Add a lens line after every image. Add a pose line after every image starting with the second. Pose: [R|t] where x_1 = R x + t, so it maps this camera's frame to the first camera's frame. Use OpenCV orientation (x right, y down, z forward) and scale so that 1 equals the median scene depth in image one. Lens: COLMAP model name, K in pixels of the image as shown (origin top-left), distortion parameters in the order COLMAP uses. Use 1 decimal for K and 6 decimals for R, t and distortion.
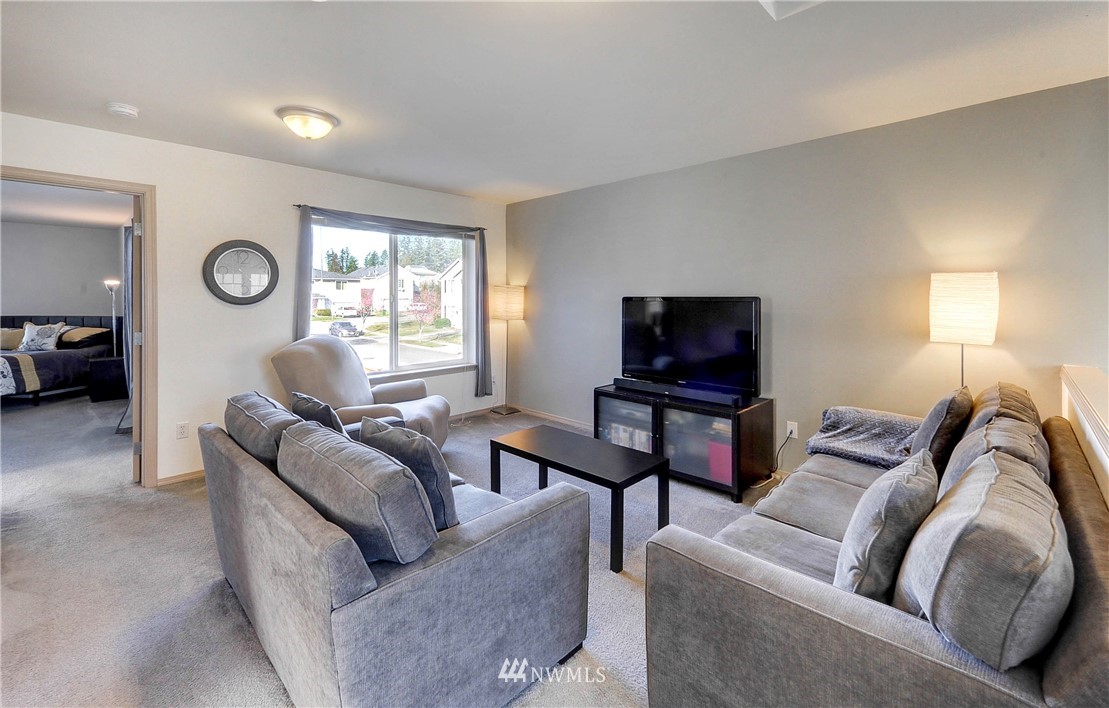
lens RADIAL K [[474.5, 0, 552.3], [0, 474.5, 316.9], [0, 0, 1]] dist [0.004251, -0.000049]
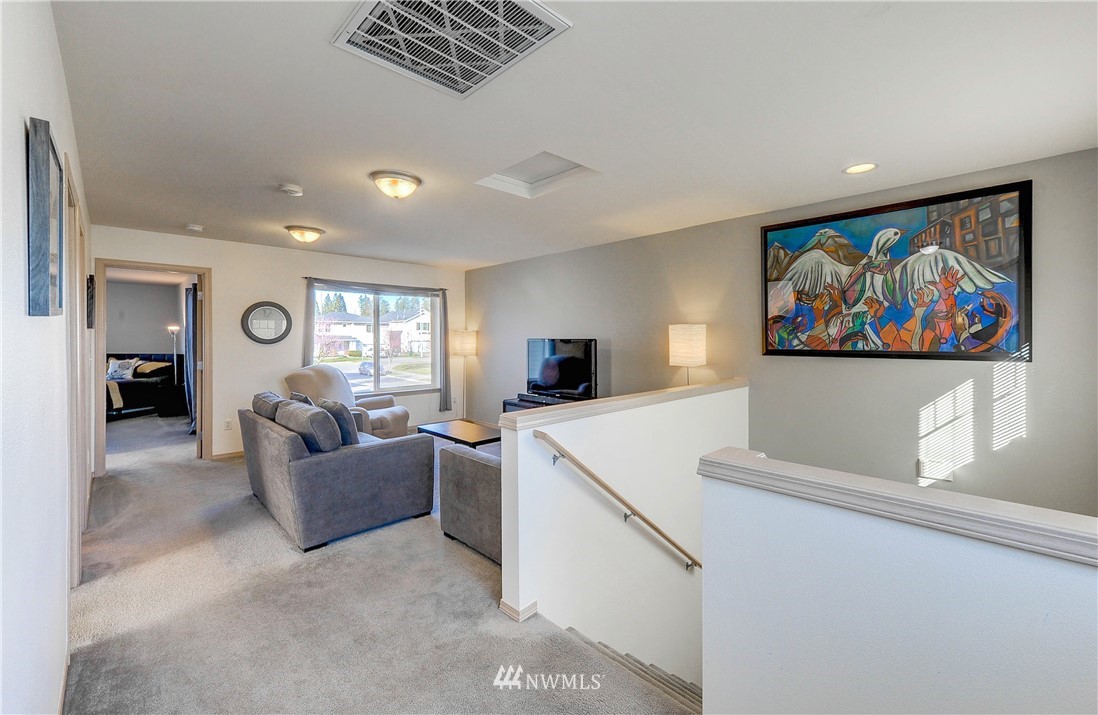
lens RADIAL K [[451.9, 0, 576.1], [0, 451.9, 357.7], [0, 0, 1]] dist [-0.001148, -0.000004]
pose [[0.999999, 0.000086, 0.001000, 0.232496], [-0.000085, 0.999999, -0.001369, 0.013939], [-0.001000, 0.001369, 0.999999, -0.309849]]
